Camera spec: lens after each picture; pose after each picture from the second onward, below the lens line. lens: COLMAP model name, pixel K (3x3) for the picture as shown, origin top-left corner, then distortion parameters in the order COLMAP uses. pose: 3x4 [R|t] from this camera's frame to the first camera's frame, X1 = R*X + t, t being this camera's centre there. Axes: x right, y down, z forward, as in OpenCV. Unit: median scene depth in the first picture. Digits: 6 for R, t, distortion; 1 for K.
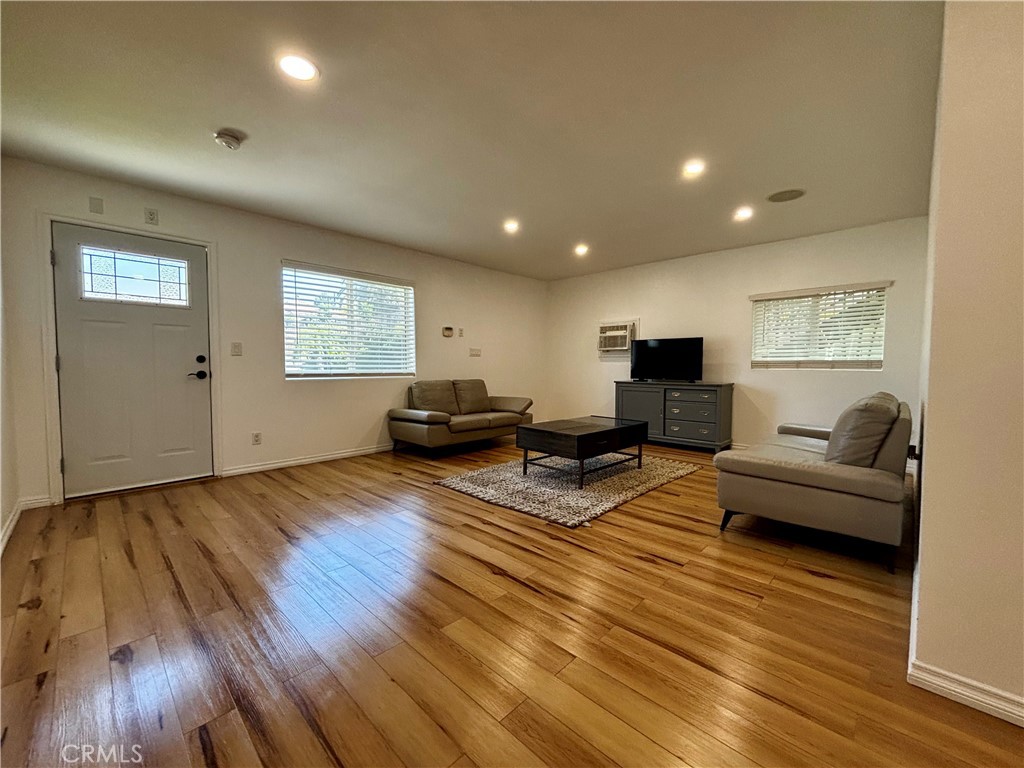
lens RADIAL K [[417.2, 0, 508.4], [0, 417.2, 381.4], [0, 0, 1]] dist [-0.013773, 0.008579]
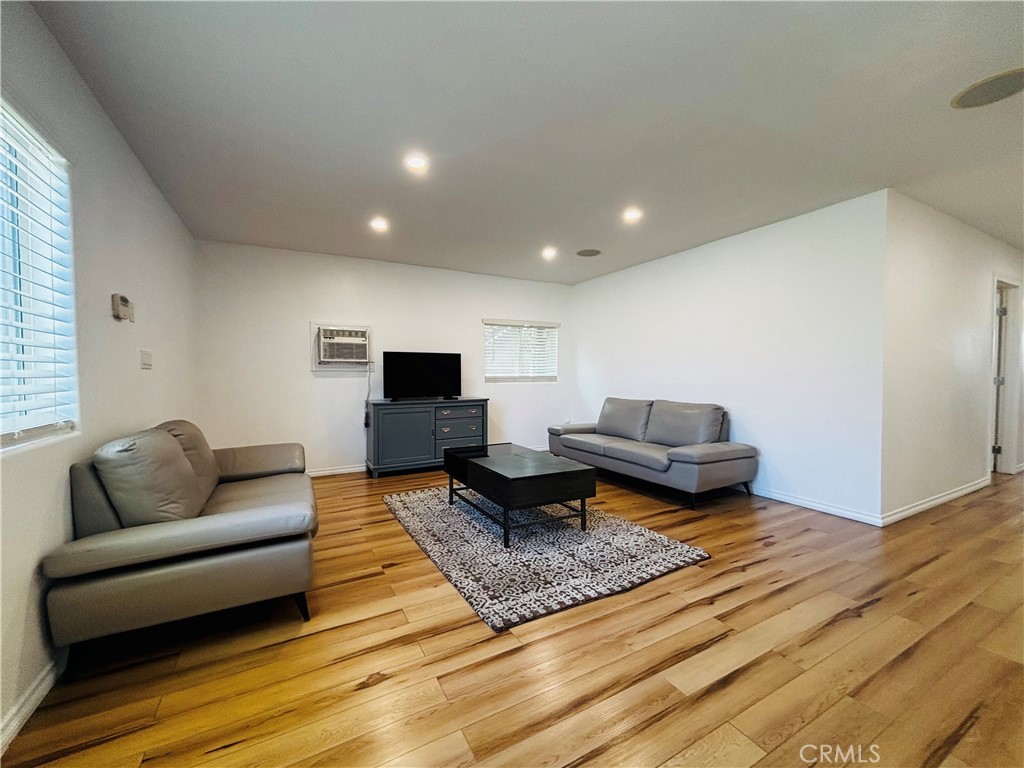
lens RADIAL K [[417.2, 0, 508.4], [0, 417.2, 381.4], [0, 0, 1]] dist [-0.013773, 0.008579]
pose [[0.282550, -0.020796, 0.959027, -0.576021], [0.037727, 0.999232, 0.010553, -0.054416], [-0.958510, 0.033199, 0.283118, 0.742942]]
